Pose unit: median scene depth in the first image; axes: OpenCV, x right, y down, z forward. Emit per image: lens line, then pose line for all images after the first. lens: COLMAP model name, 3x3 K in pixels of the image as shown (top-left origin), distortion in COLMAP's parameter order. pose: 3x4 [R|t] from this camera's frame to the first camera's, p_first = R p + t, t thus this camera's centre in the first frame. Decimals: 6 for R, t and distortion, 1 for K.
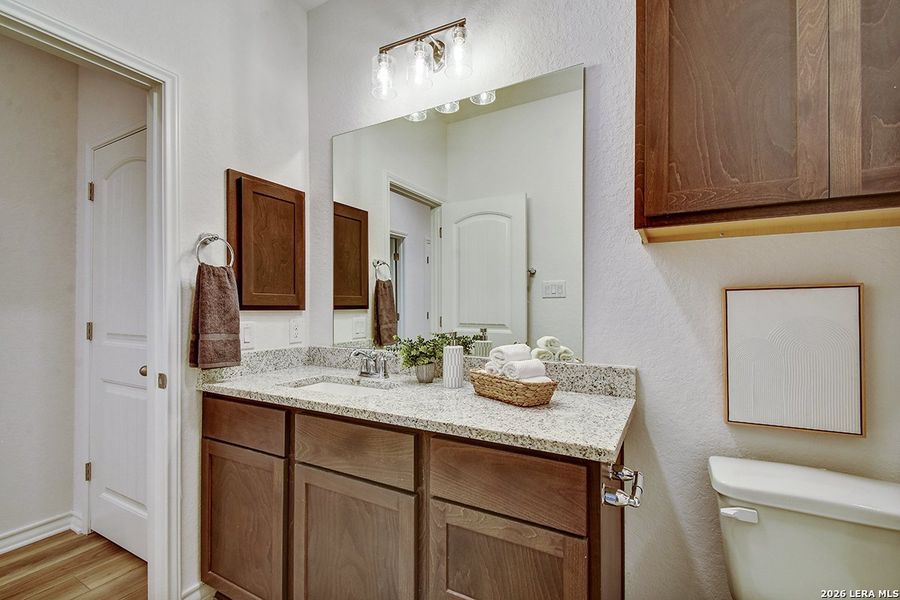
lens RADIAL K [[400.4, 0, 449.3], [0, 400.4, 305.2], [0, 0, 1]] dist [0.022285, -0.011789]
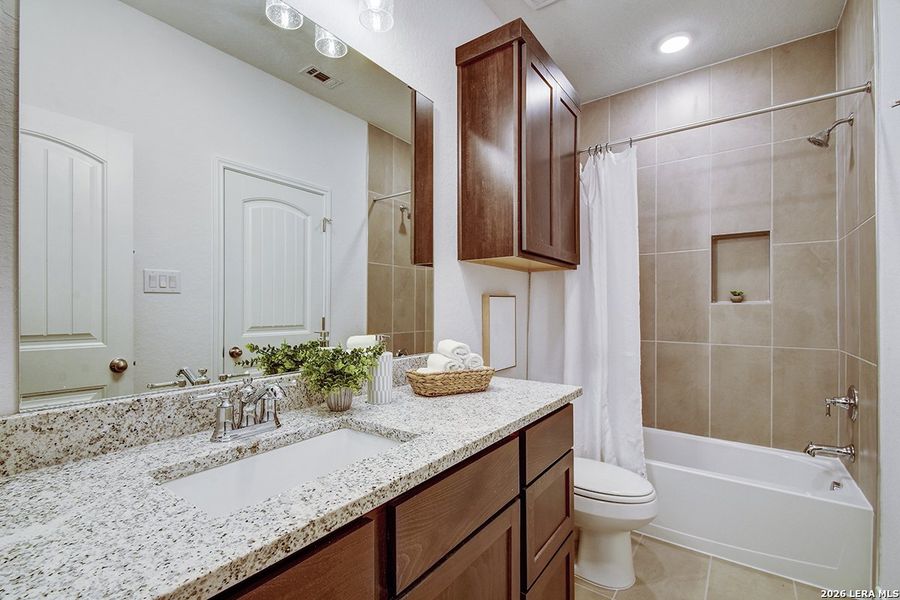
lens RADIAL K [[400.4, 0, 448.4], [0, 400.4, 302.7], [0, 0, 1]] dist [0.022285, -0.011789]
pose [[0.124508, 0.009002, 0.992178, -0.916005], [-0.008062, 0.999935, -0.008061, 0.004861], [-0.992186, -0.006995, 0.124572, 0.880153]]
